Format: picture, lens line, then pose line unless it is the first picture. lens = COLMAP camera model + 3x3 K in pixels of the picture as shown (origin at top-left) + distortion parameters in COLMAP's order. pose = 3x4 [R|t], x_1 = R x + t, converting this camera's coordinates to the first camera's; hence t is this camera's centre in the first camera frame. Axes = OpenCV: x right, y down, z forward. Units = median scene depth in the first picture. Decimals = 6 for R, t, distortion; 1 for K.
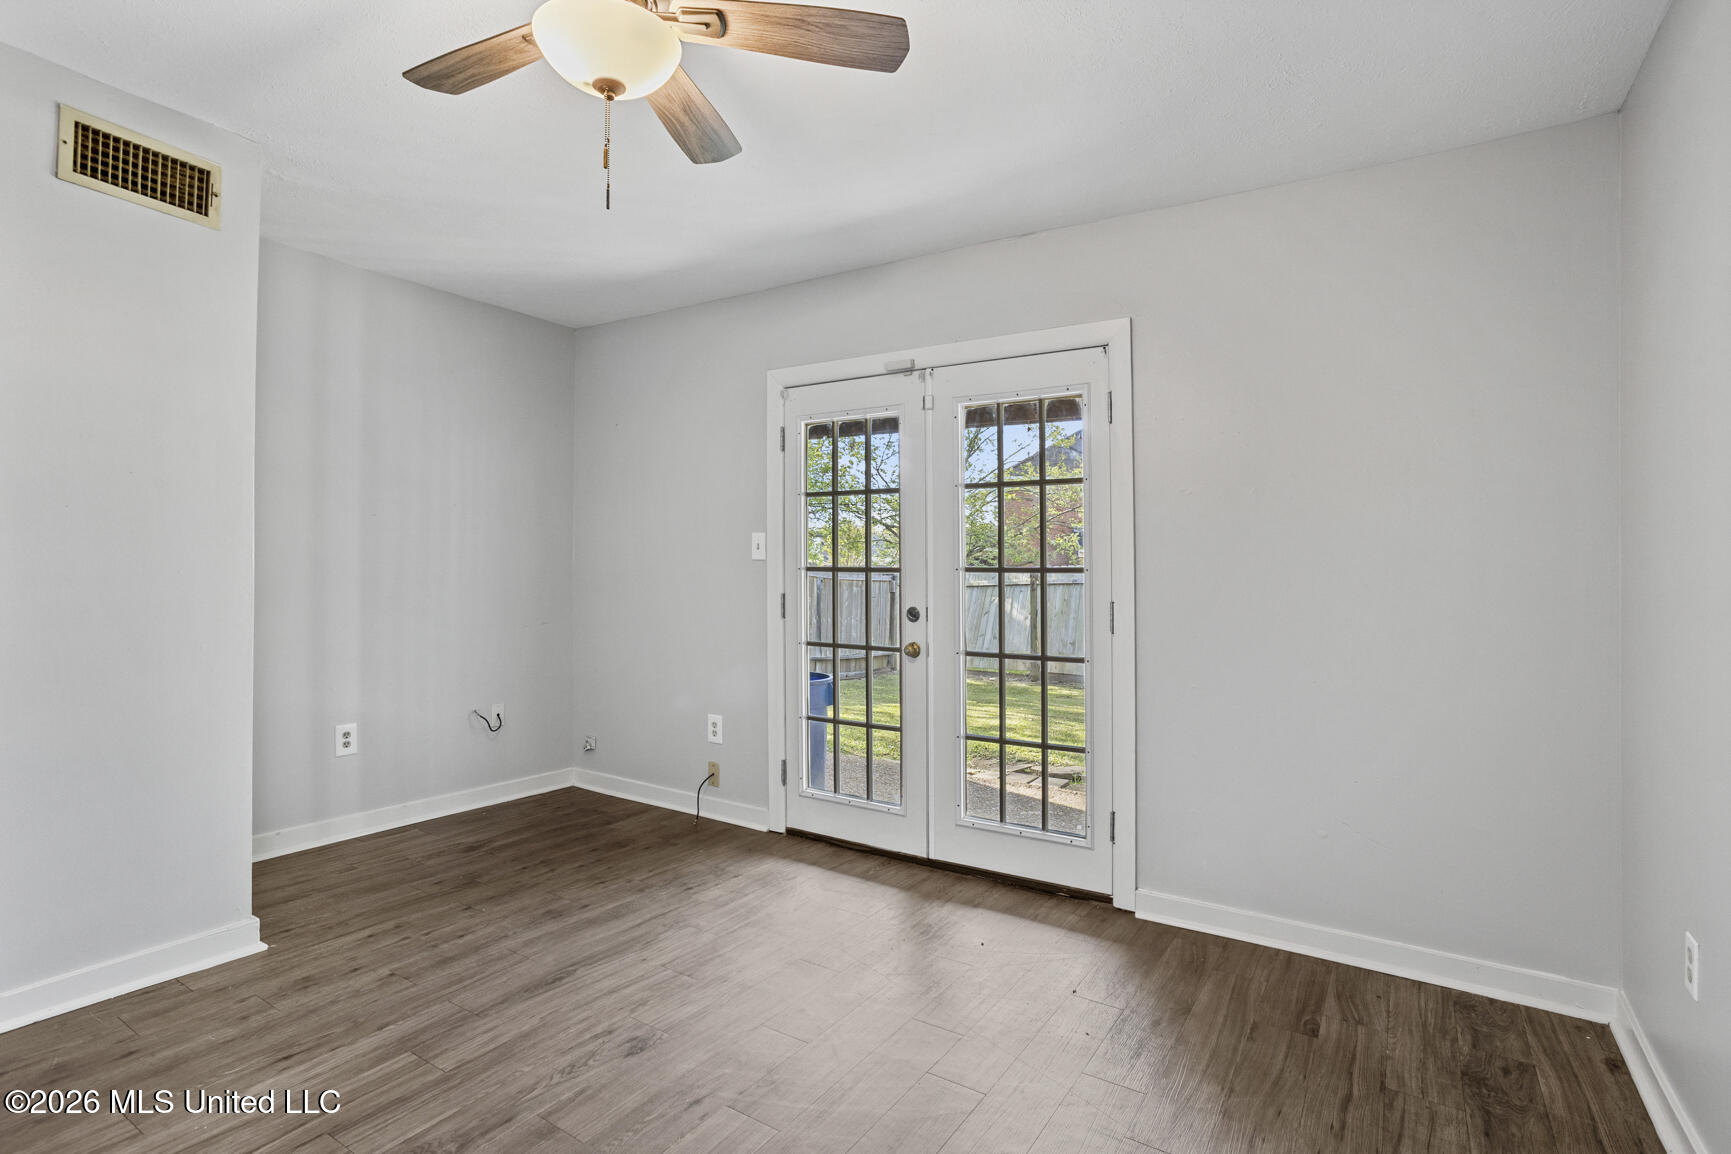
lens RADIAL K [[855.0, 0, 867.7], [0, 855.0, 558.5], [0, 0, 1]] dist [-0.054114, 0.035491]
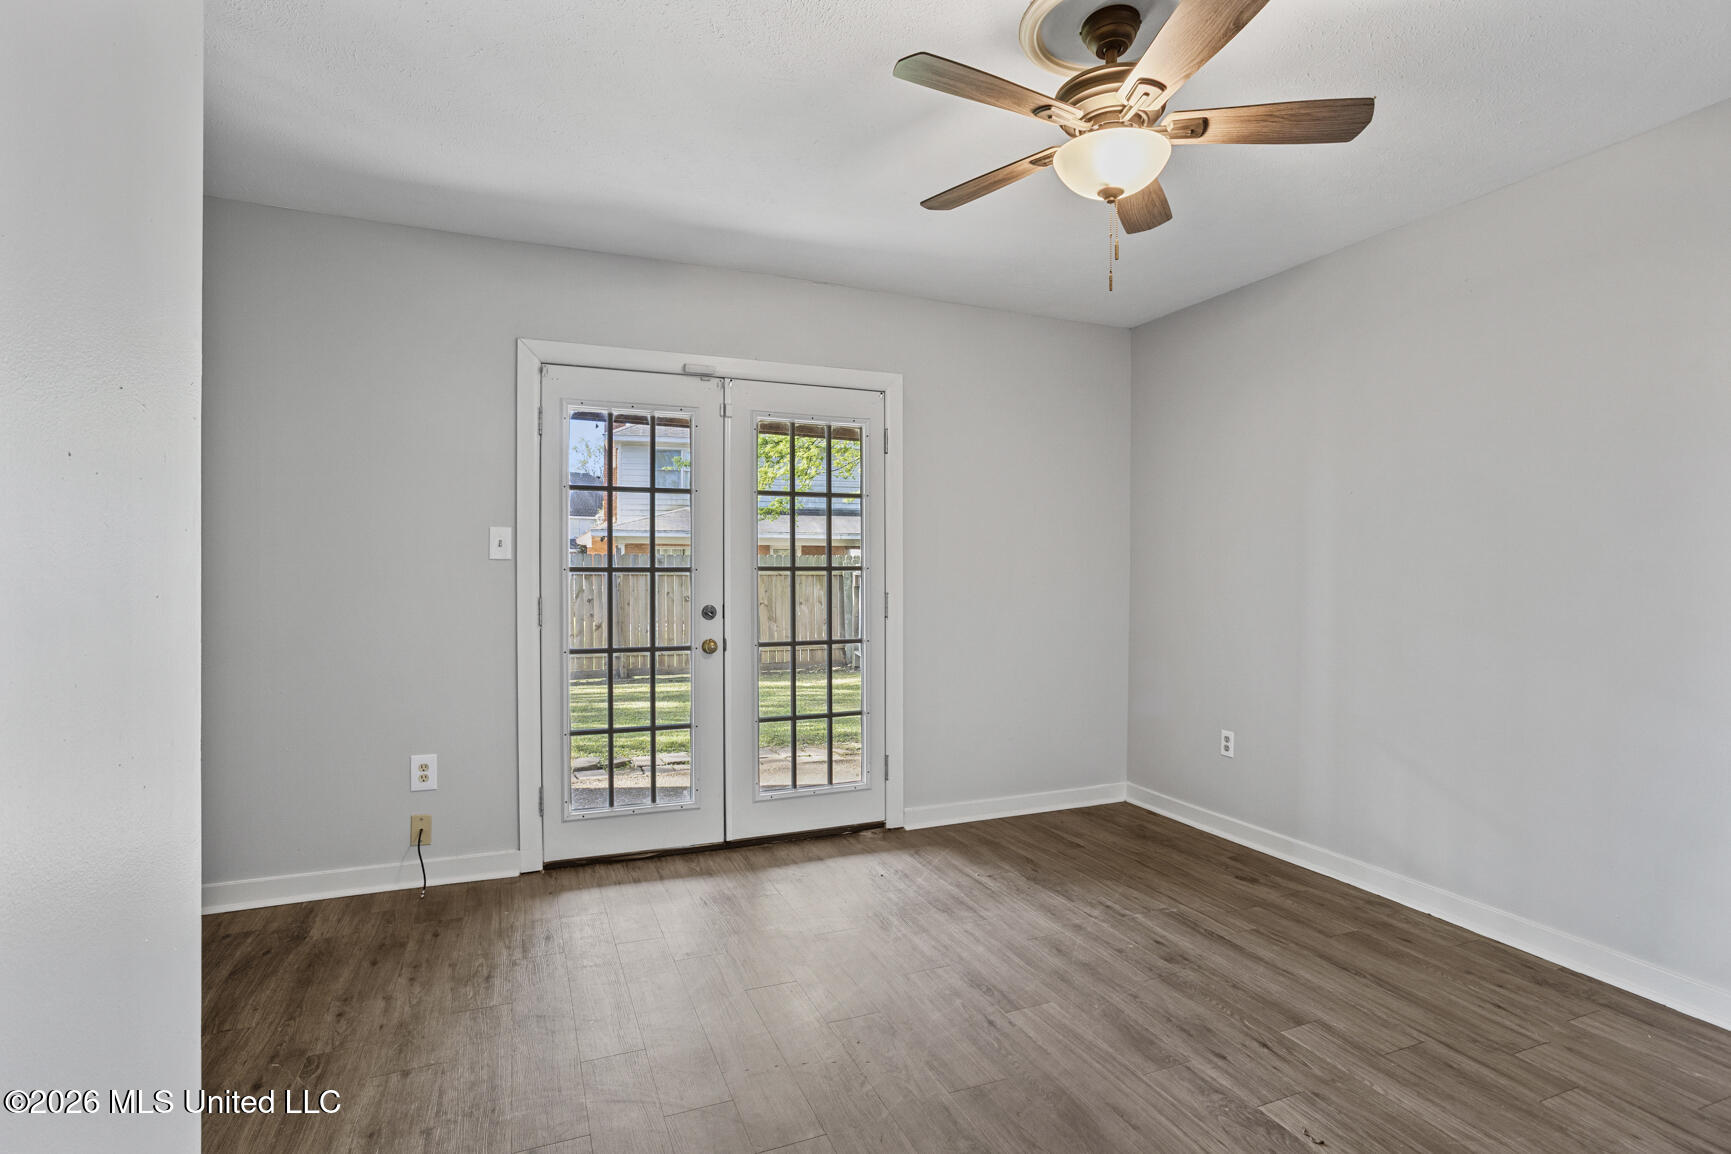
lens RADIAL K [[855.0, 0, 867.7], [0, 855.0, 558.5], [0, 0, 1]] dist [-0.054114, 0.035491]
pose [[0.559235, -0.002664, 0.829005, -0.718638], [-0.009986, 0.999901, 0.009950, -0.012849], [-0.828949, -0.013843, 0.559153, 0.268944]]
